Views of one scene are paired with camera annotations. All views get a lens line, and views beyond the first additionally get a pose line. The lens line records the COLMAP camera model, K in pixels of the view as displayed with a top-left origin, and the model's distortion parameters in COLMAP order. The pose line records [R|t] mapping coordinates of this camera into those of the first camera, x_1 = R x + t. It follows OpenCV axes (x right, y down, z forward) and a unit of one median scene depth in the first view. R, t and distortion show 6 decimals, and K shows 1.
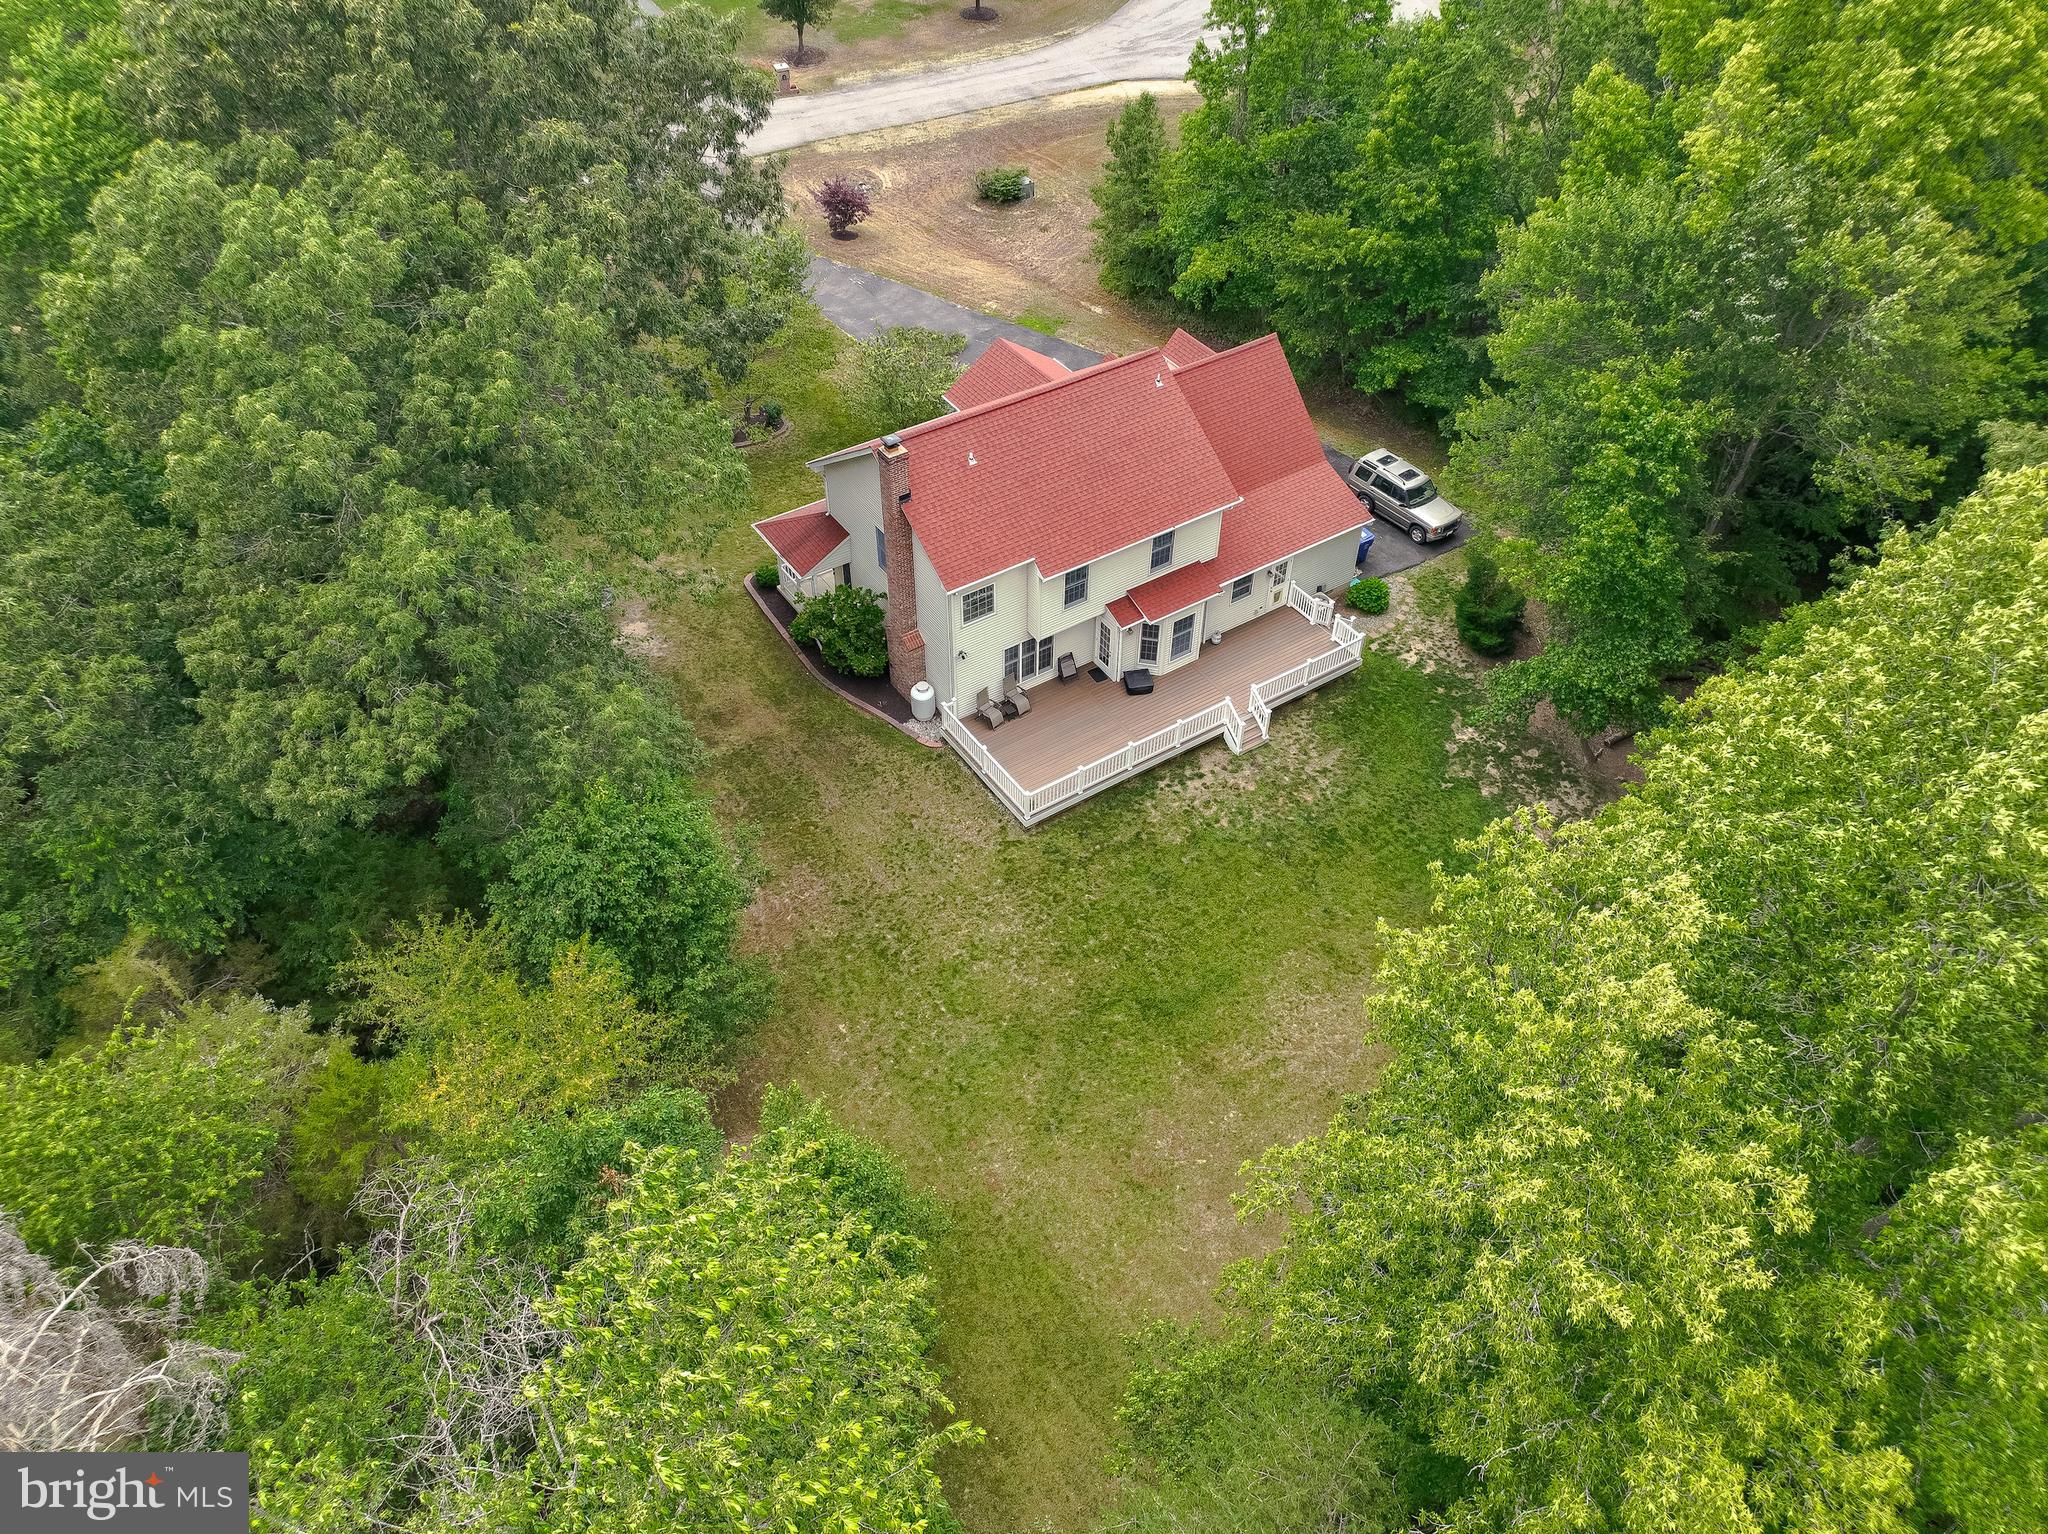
lens RADIAL K [[1438.0, 0, 1018.7], [0, 1438.0, 764.1], [0, 0, 1]] dist [0.003210, 0.002060]
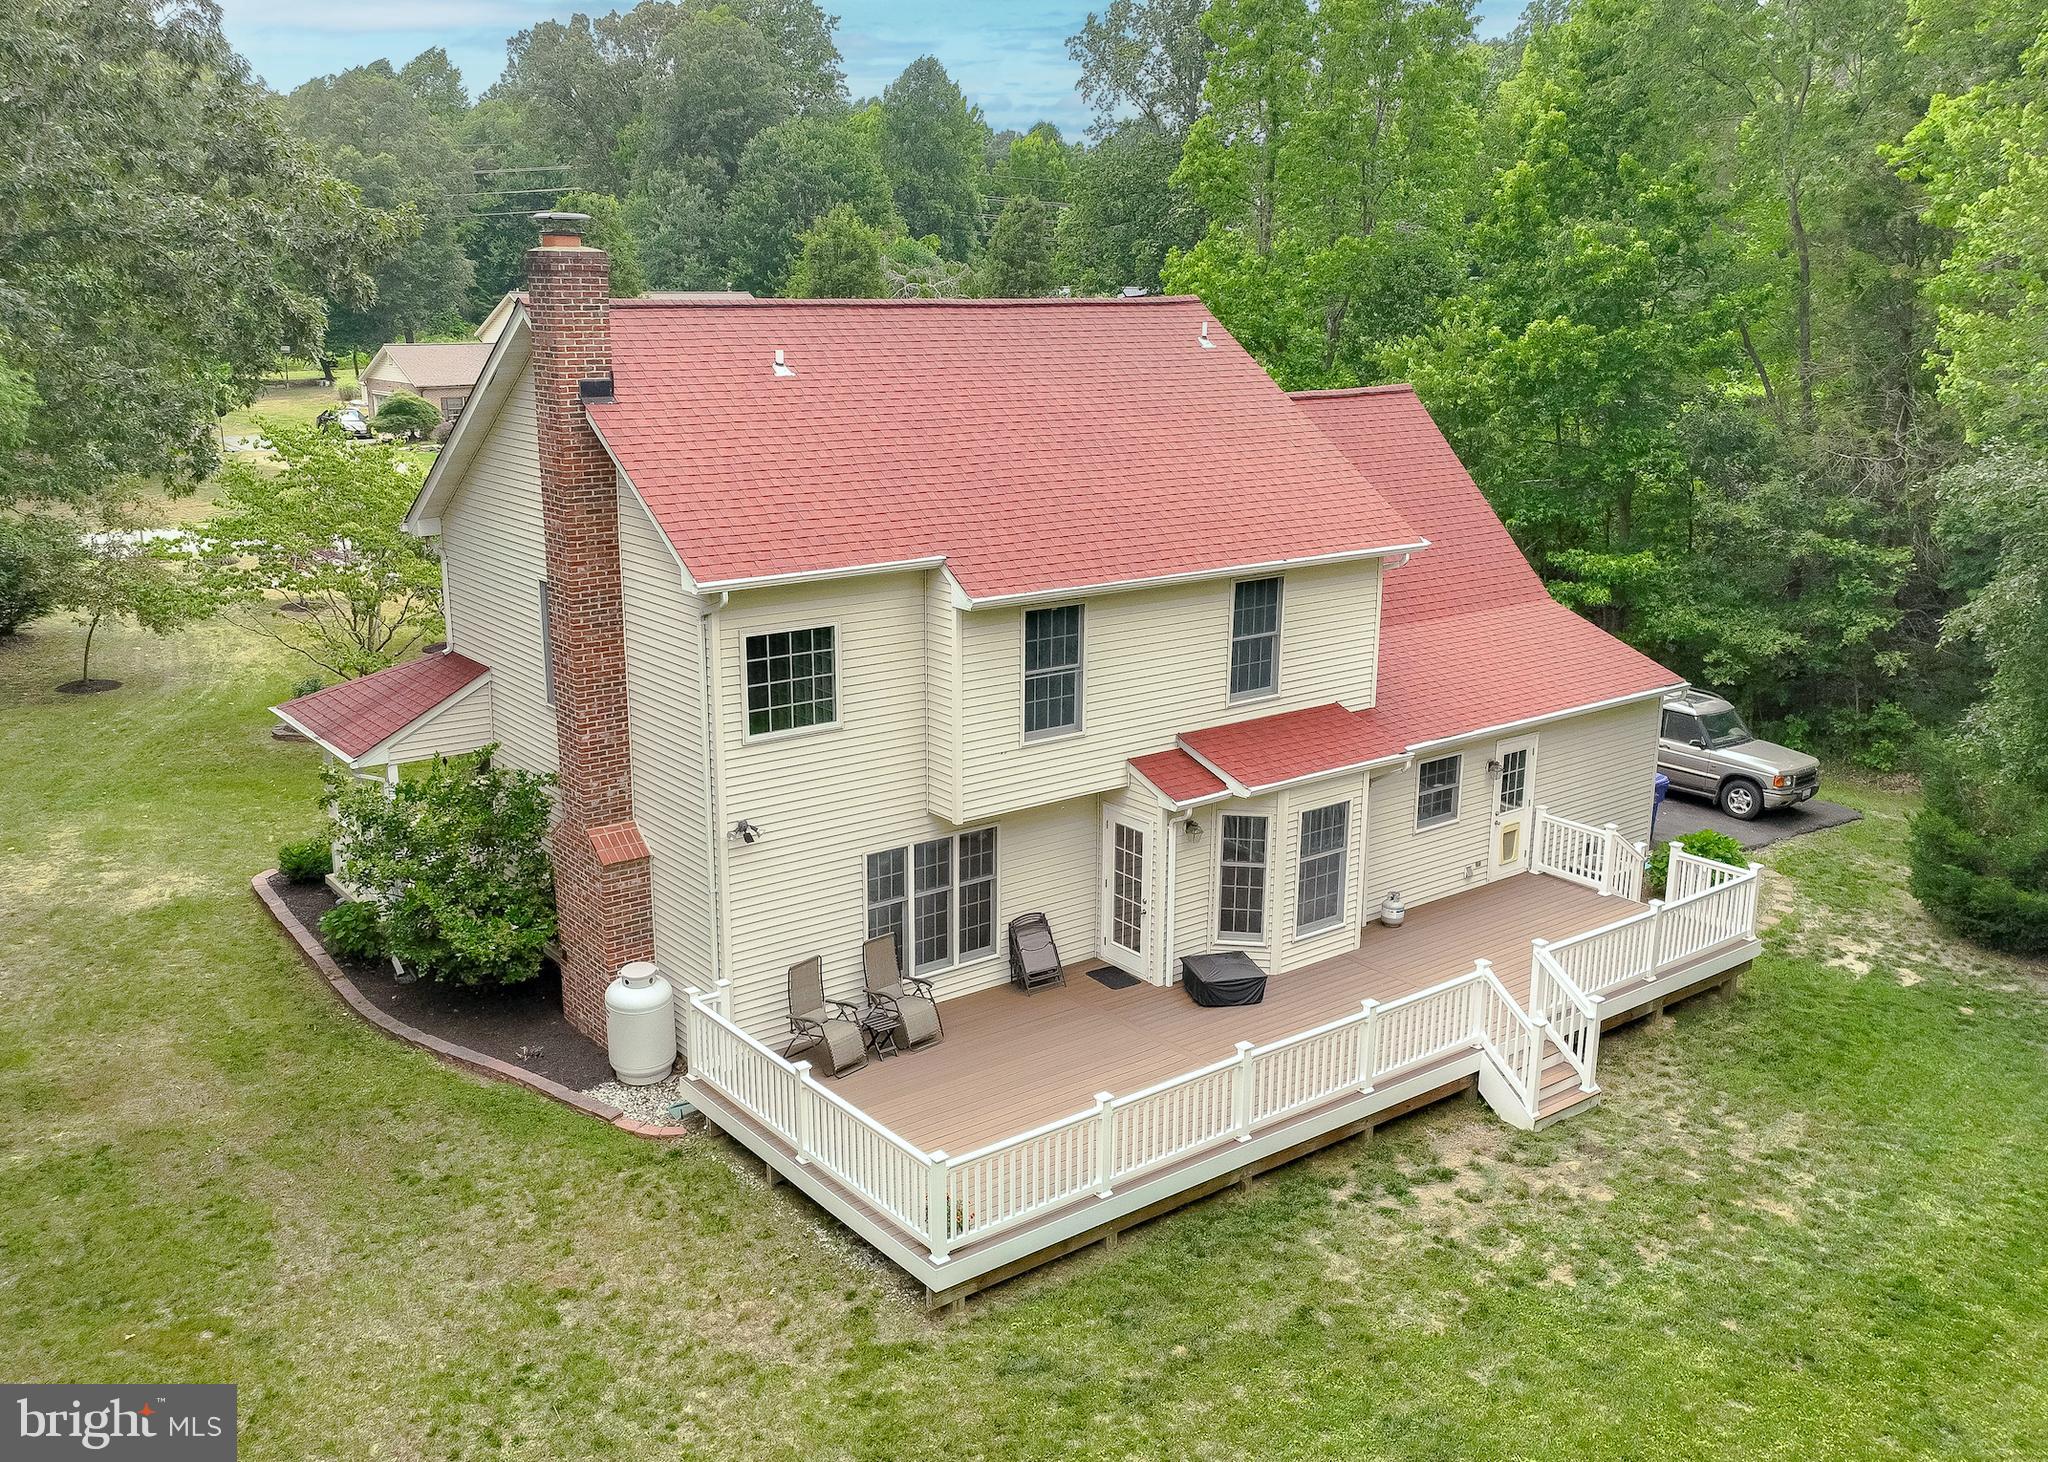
lens RADIAL K [[1757.6, 0, 1035.1], [0, 1757.6, 735.1], [0, 0, 1]] dist [0.006842, 0.002993]
pose [[0.997105, -0.017178, 0.074073, 0.000389], [0.052015, 0.864657, -0.499663, 0.119827], [-0.055464, 0.502070, 0.863047, 0.585031]]
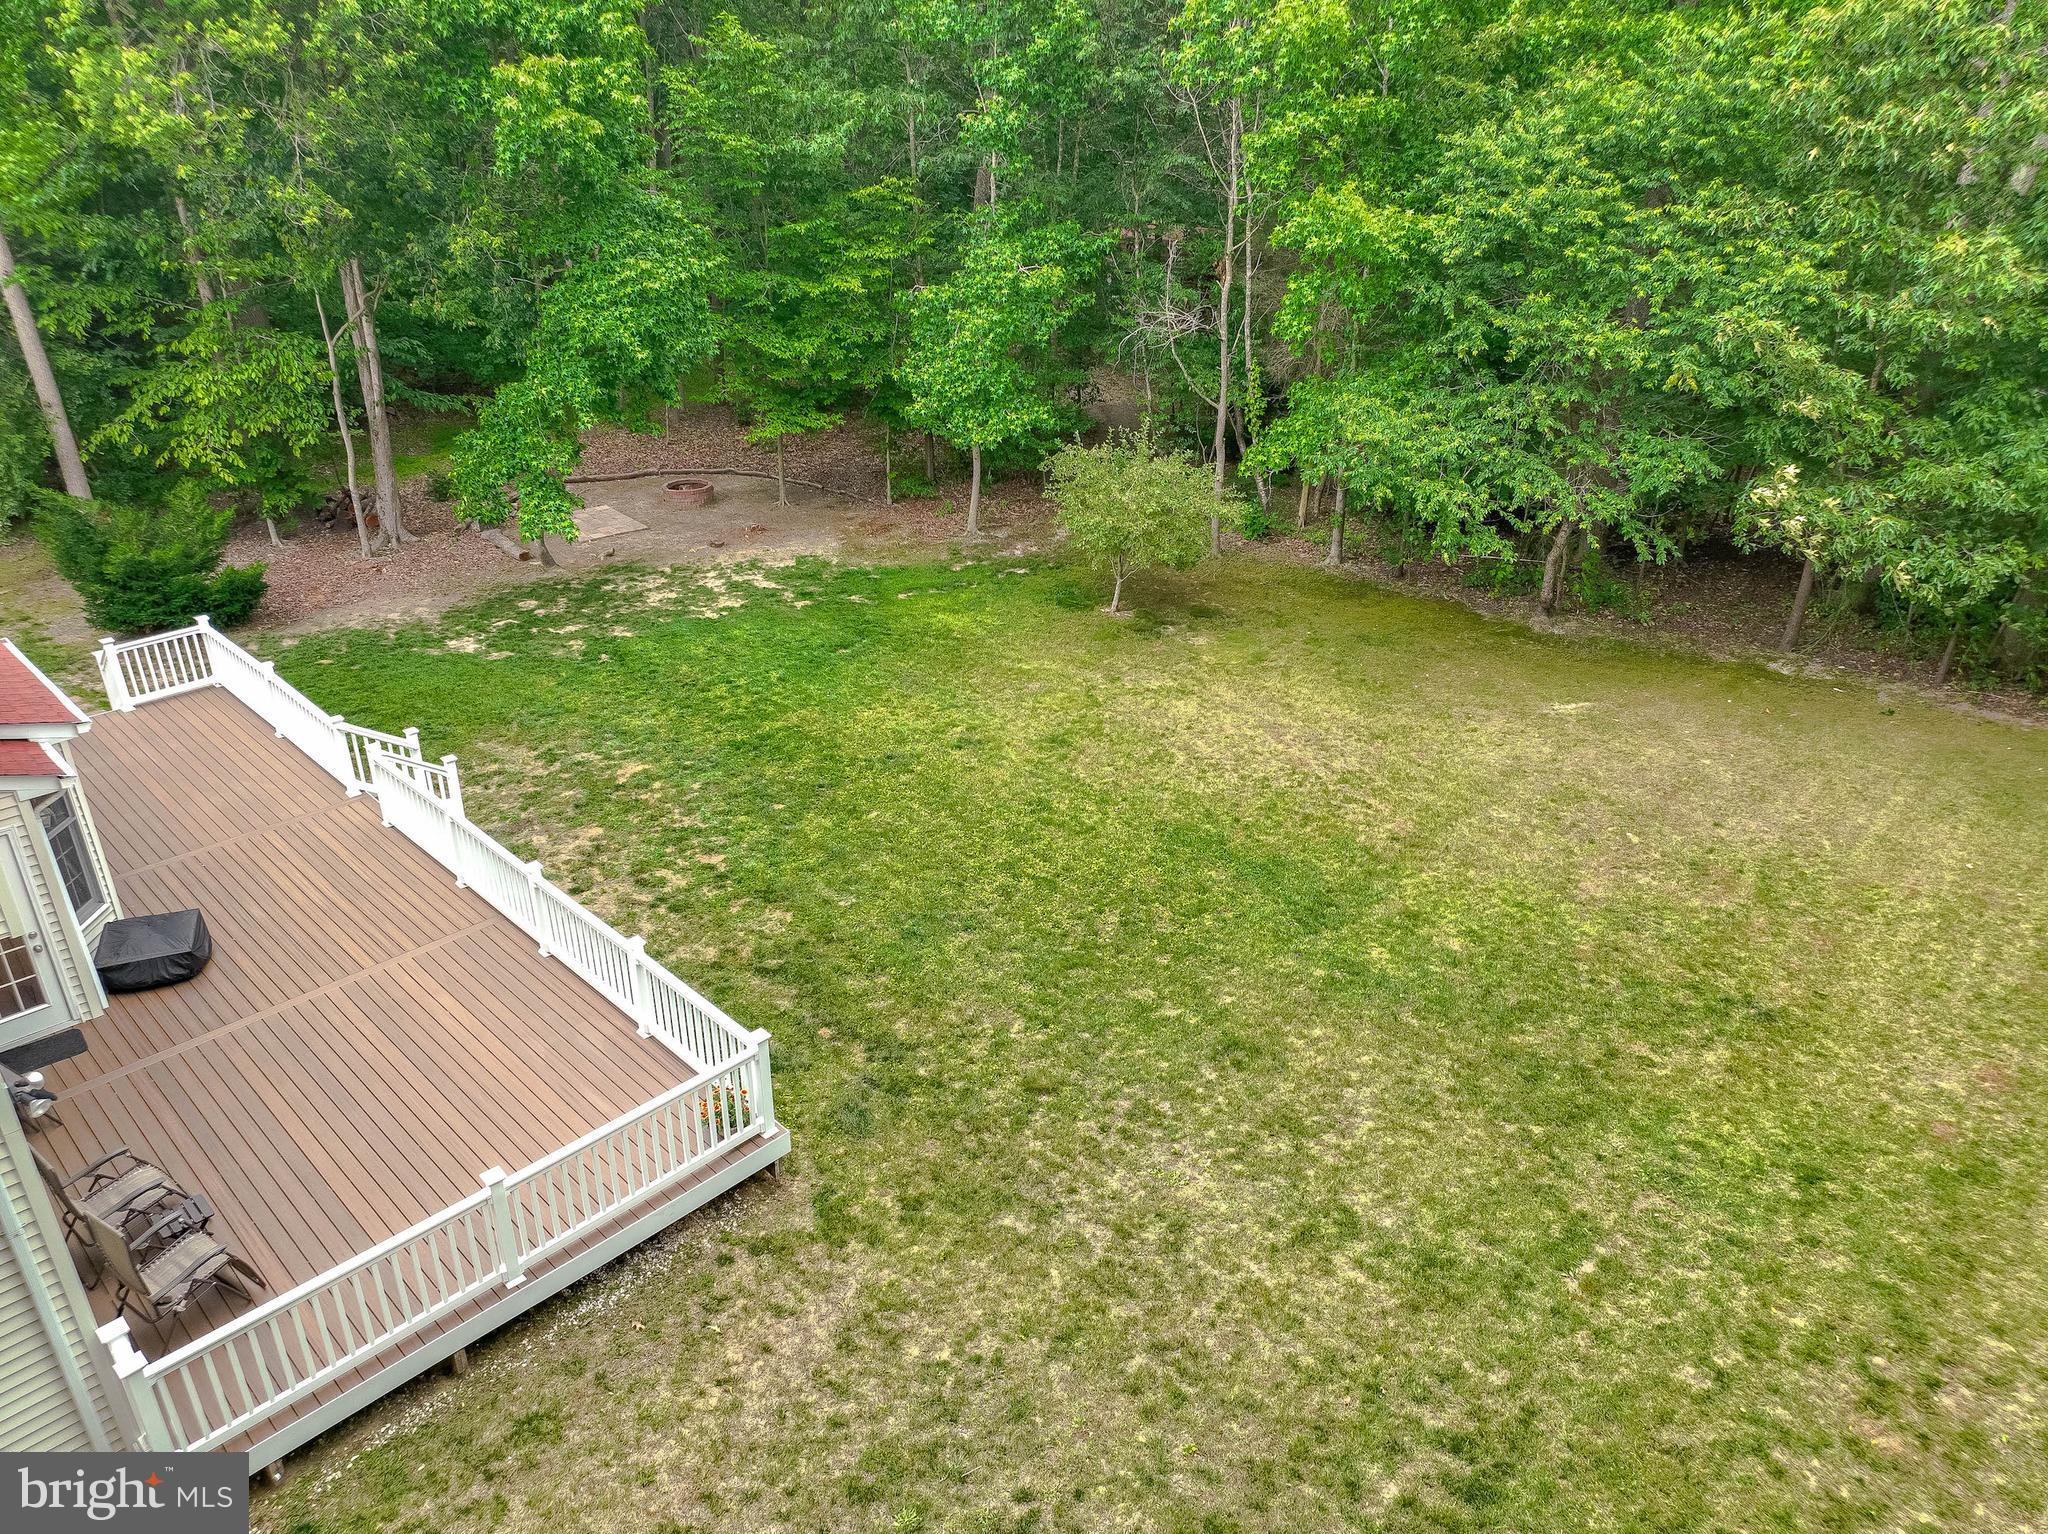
lens RADIAL K [[1438.0, 0, 1024.3], [0, 1438.0, 764.7], [0, 0, 1]] dist [0.003210, 0.002060]
pose [[-0.195929, -0.448016, 0.872292, -0.209972], [0.681602, 0.577300, 0.449603, -0.094204], [-0.705004, 0.682646, 0.192259, 0.803883]]
